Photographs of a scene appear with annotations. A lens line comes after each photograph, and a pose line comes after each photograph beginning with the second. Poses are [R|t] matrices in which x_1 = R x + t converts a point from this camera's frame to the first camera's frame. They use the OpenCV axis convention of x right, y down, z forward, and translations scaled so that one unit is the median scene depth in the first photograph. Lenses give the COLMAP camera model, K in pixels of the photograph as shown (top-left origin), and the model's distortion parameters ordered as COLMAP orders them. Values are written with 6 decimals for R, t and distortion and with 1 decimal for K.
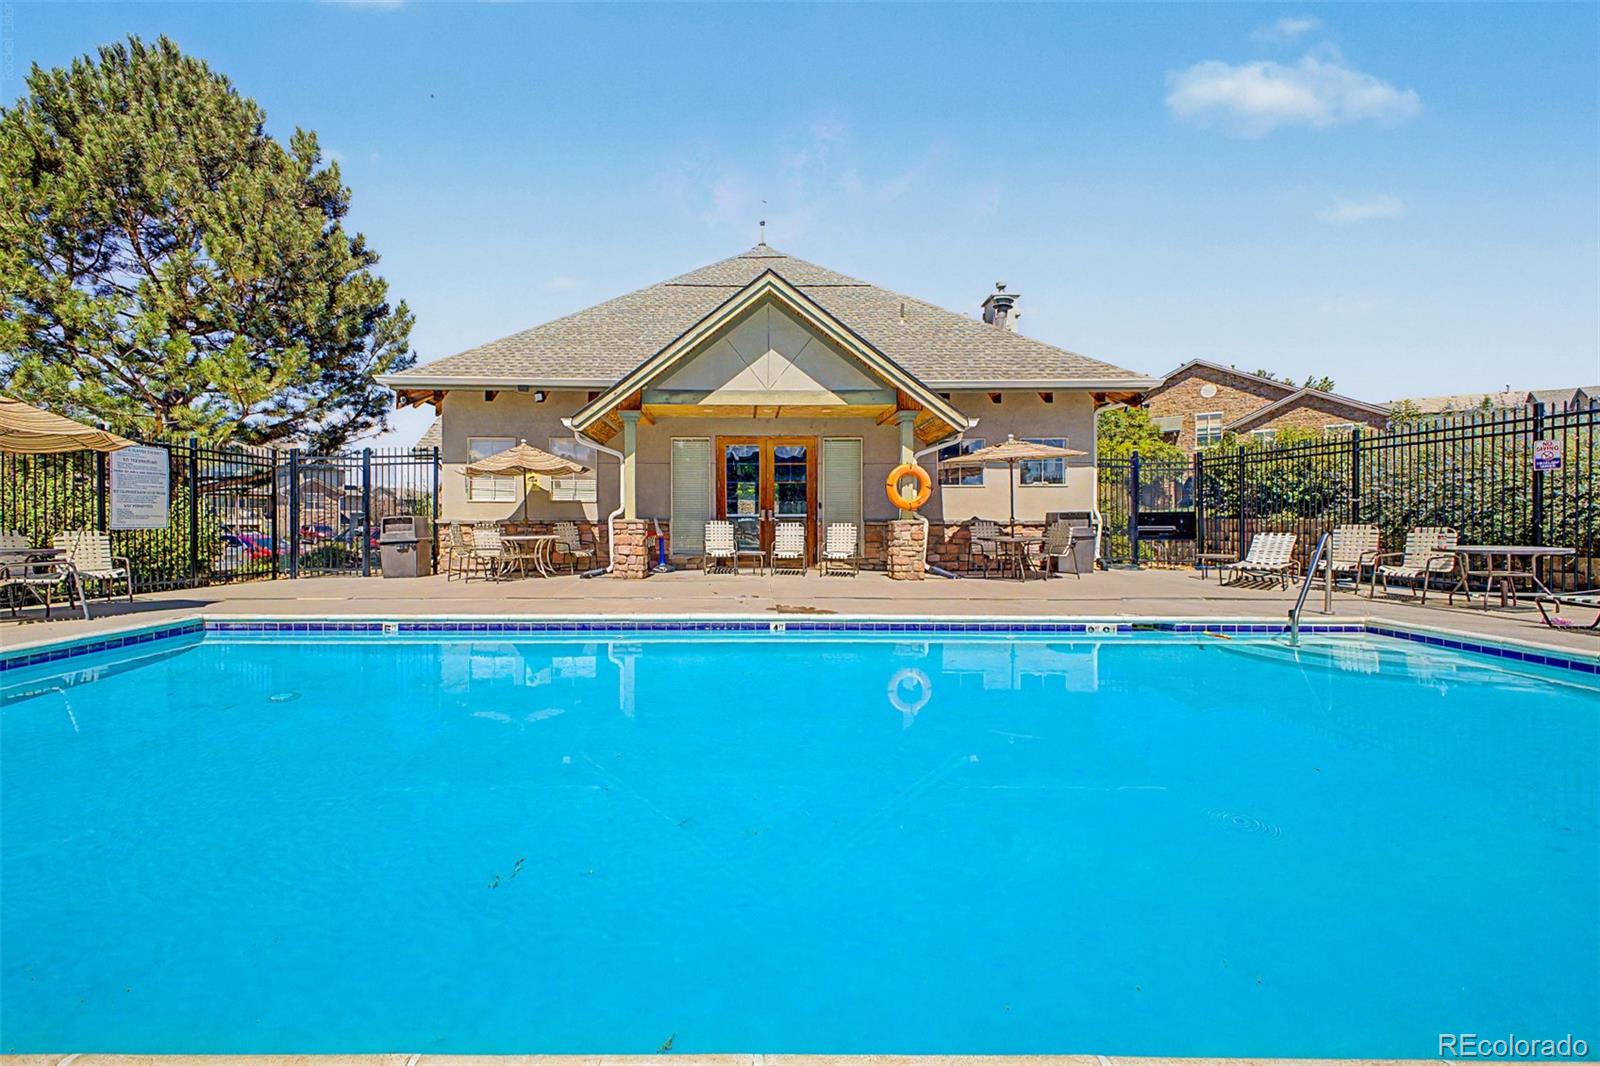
lens RADIAL K [[654.0, 0, 756.6], [0, 654.0, 529.5], [0, 0, 1]] dist [0.024077, -0.011900]
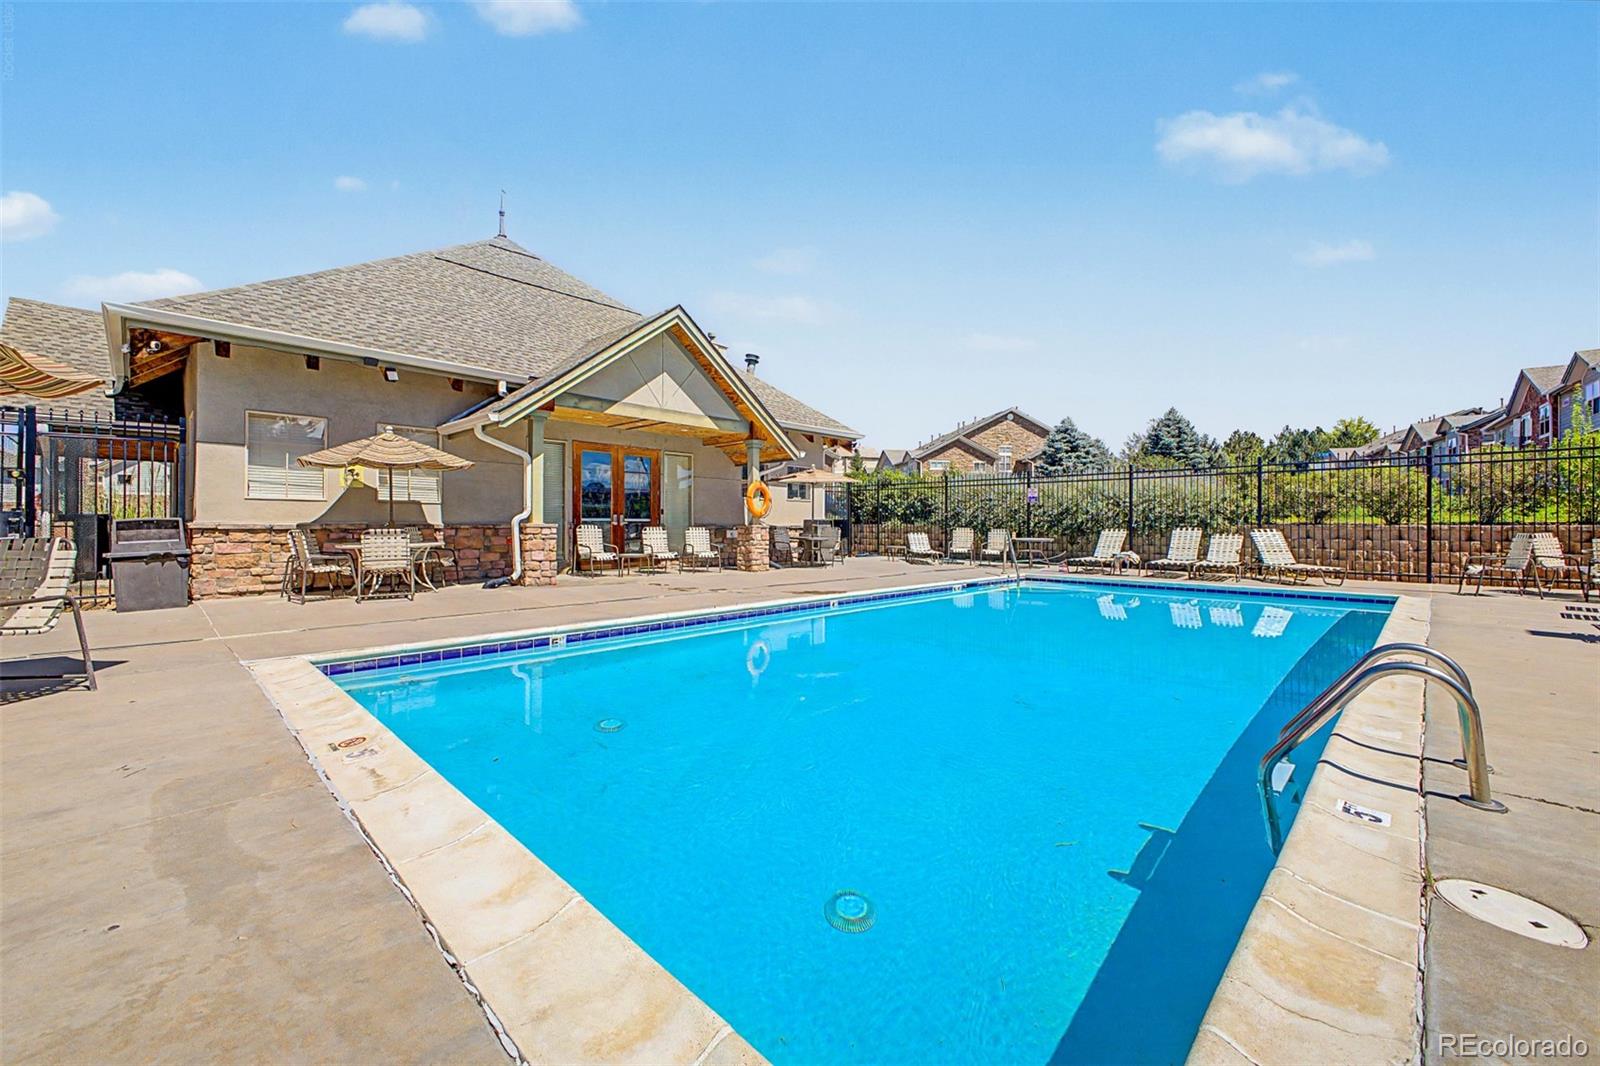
lens RADIAL K [[633.3, 0, 800.2], [0, 633.3, 527.9], [0, 0, 1]] dist [0.009967, -0.005478]
pose [[0.696415, -0.001499, 0.717637, -0.593570], [0.006838, 0.999966, -0.004548, -0.002353], [-0.717606, 0.008074, 0.696402, 0.079766]]
